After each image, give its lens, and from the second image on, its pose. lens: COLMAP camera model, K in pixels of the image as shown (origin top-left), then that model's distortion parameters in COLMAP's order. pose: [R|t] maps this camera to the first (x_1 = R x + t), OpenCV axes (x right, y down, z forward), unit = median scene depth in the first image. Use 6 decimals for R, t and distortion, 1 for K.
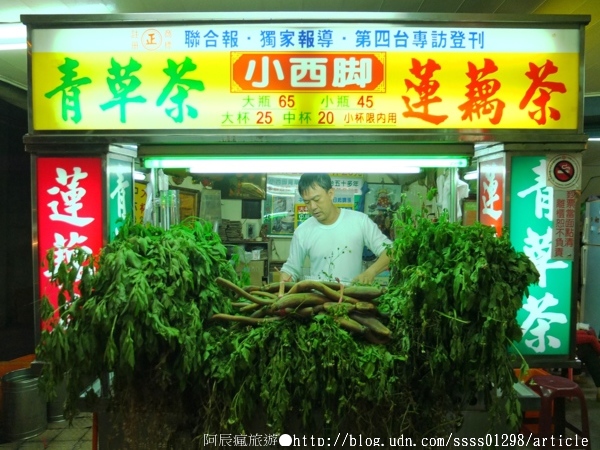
lens RADIAL K [[508.4, 0, 300.0], [0, 508.4, 225.0], [0, 0, 1]] dist [-0.069632, 0.085214]
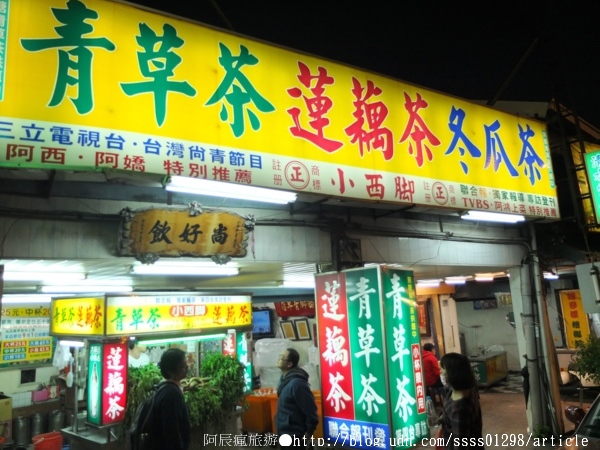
lens RADIAL K [[508.4, 0, 300.0], [0, 508.4, 225.0], [0, 0, 1]] dist [-0.069632, 0.085214]
pose [[0.645064, 0.092400, 0.758521, -1.985429], [0.077835, 0.979553, -0.185518, -0.185770], [-0.760154, 0.178710, 0.624683, -1.601793]]
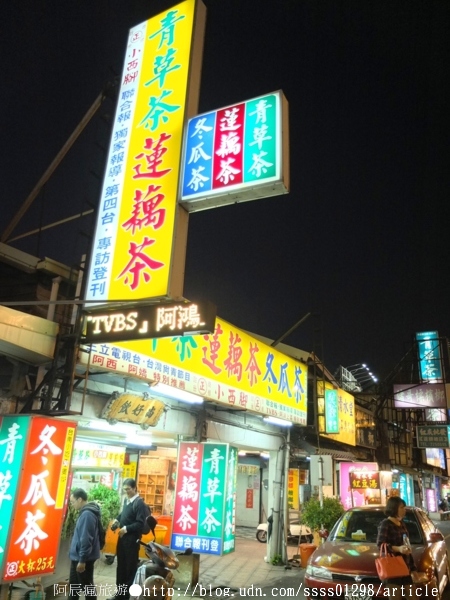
lens RADIAL K [[508.4, 0, 225.0], [0, 508.4, 300.0], [0, 0, 1]] dist [-0.069632, 0.085214]
pose [[0.243526, 0.319573, 0.915734, -4.604076], [-0.039641, 0.946649, -0.319820, -0.203928], [-0.969084, 0.041584, 0.243201, -1.341777]]
